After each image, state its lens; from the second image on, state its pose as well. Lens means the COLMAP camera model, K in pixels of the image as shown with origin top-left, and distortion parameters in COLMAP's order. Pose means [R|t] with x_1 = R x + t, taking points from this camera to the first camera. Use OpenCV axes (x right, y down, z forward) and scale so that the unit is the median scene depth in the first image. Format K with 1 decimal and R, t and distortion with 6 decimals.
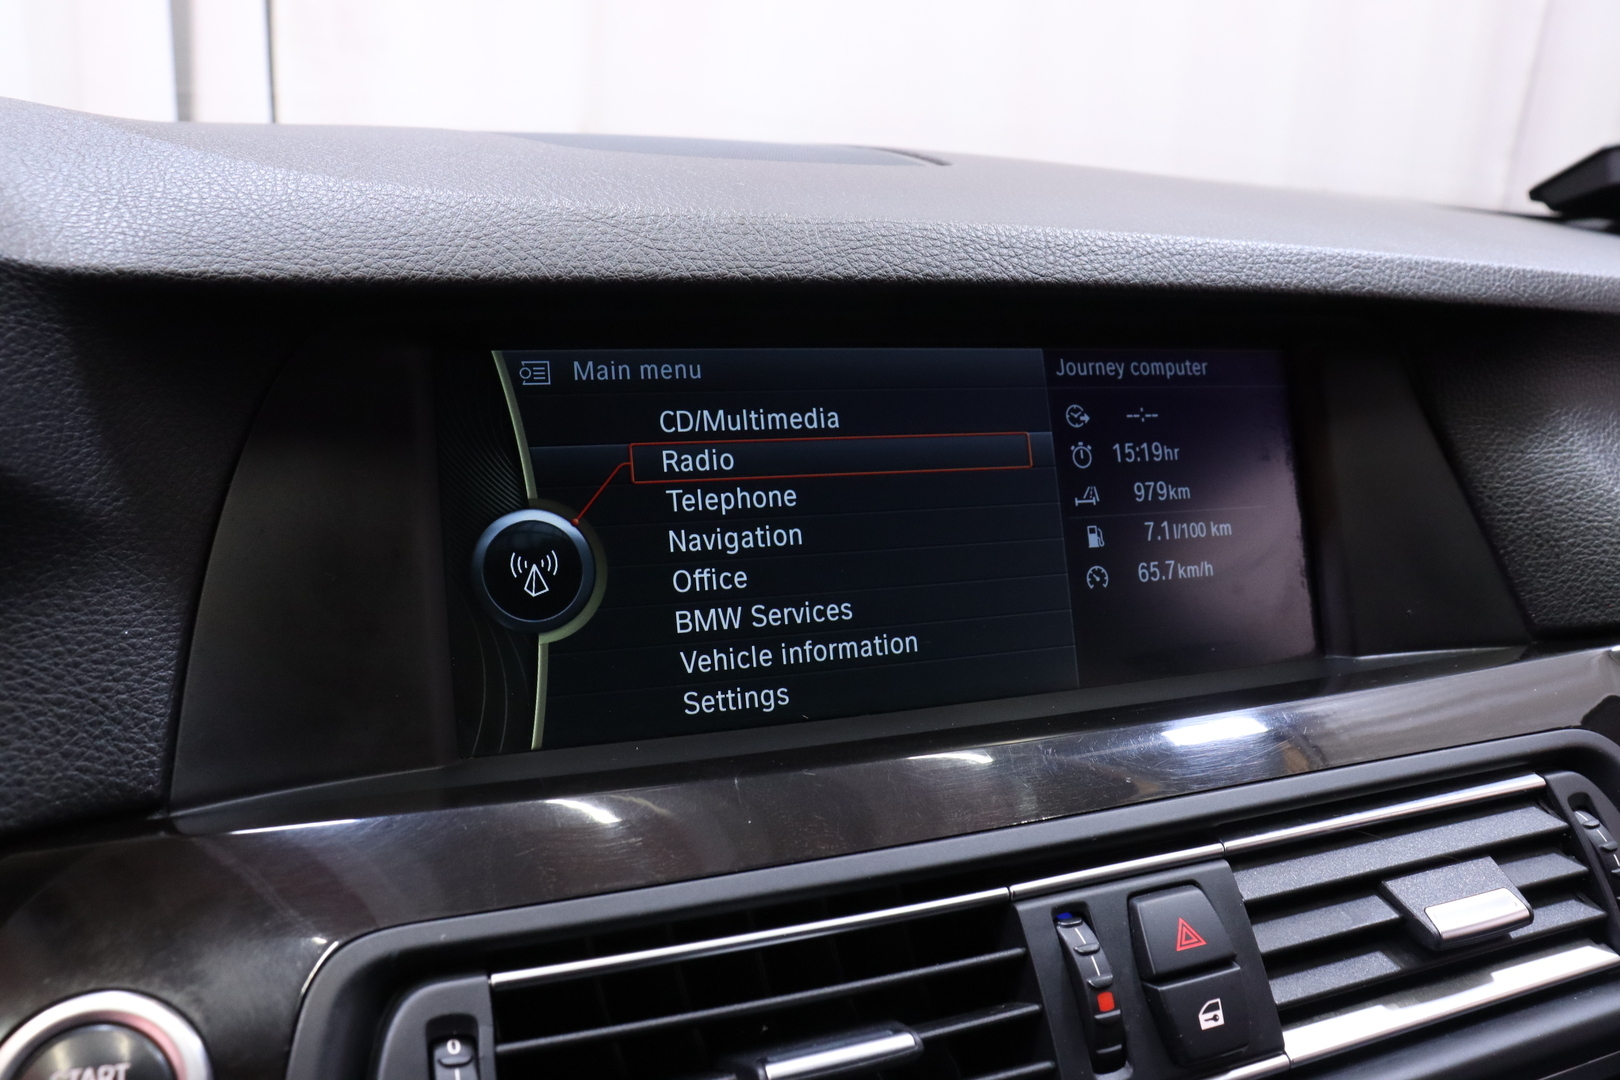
lens RADIAL K [[1304.4, 0, 804.3], [0, 1304.4, 523.9], [0, 0, 1]] dist [-0.175000, 0.146961]
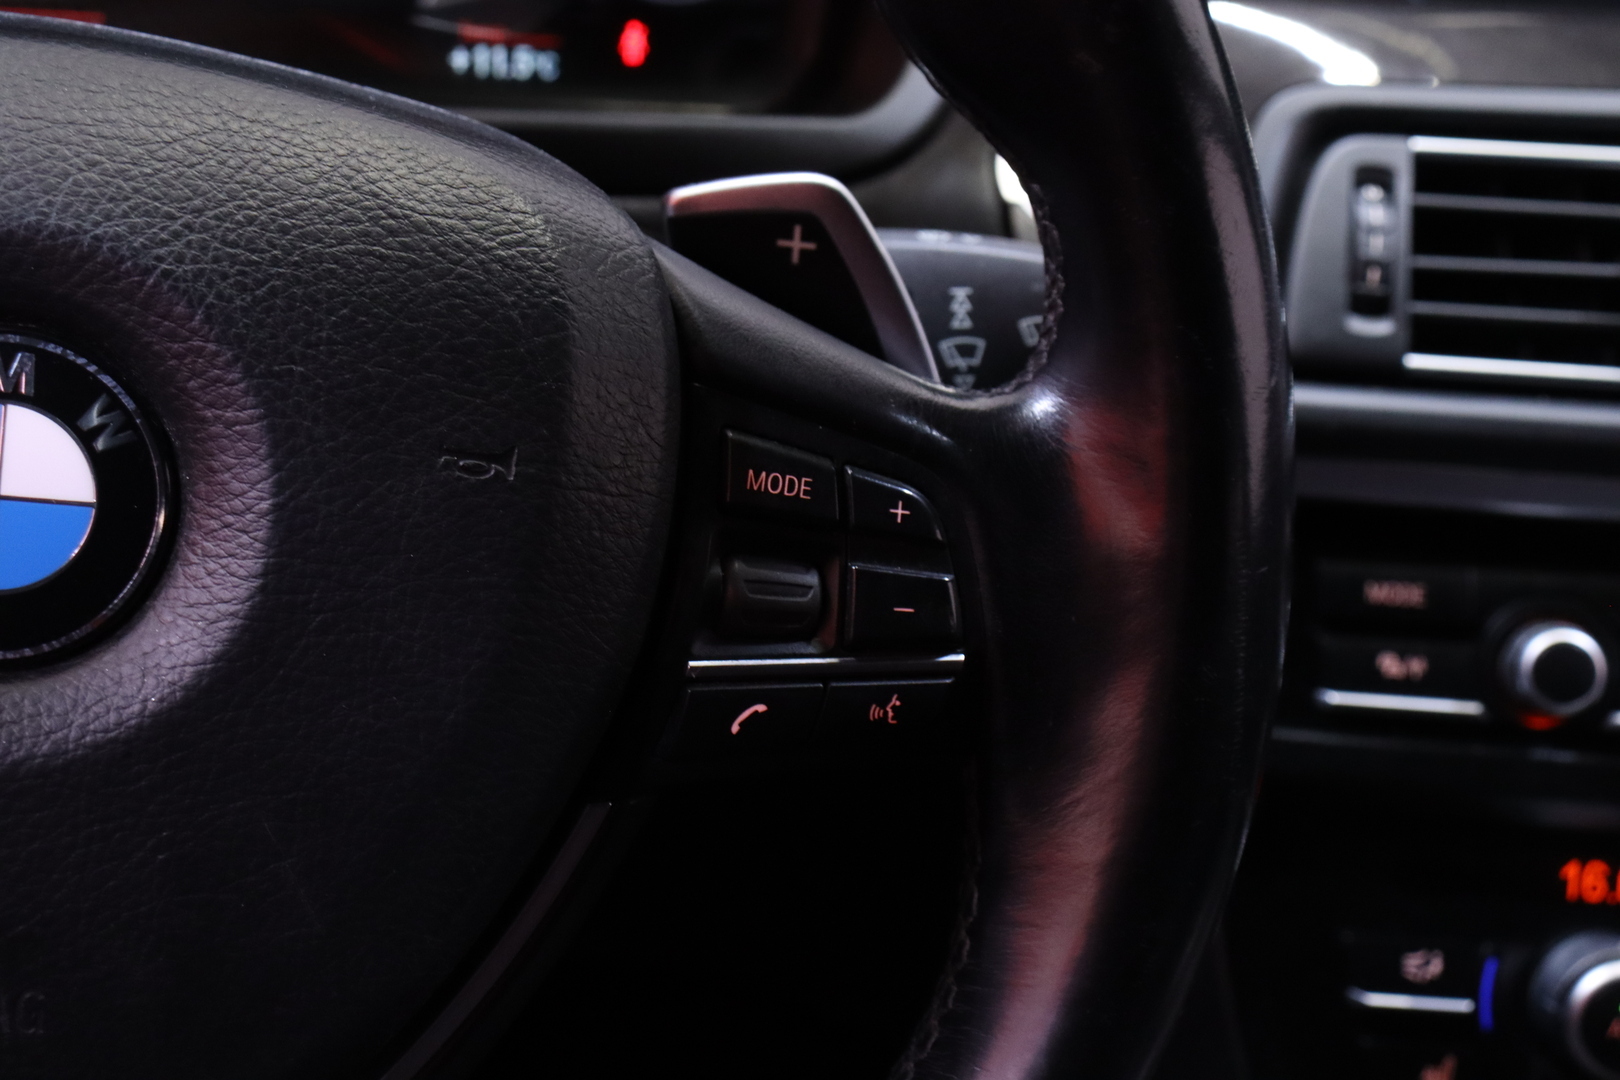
lens RADIAL K [[3672.9, 0, 796.2], [0, 3672.9, 537.8], [0, 0, 1]] dist [0.328568, 0.000000]
pose [[0.952098, 0.159353, -0.260990, 0.122371], [-0.124201, 0.981435, 0.146147, 0.248414], [0.279433, -0.106731, 0.954215, -1.965351]]
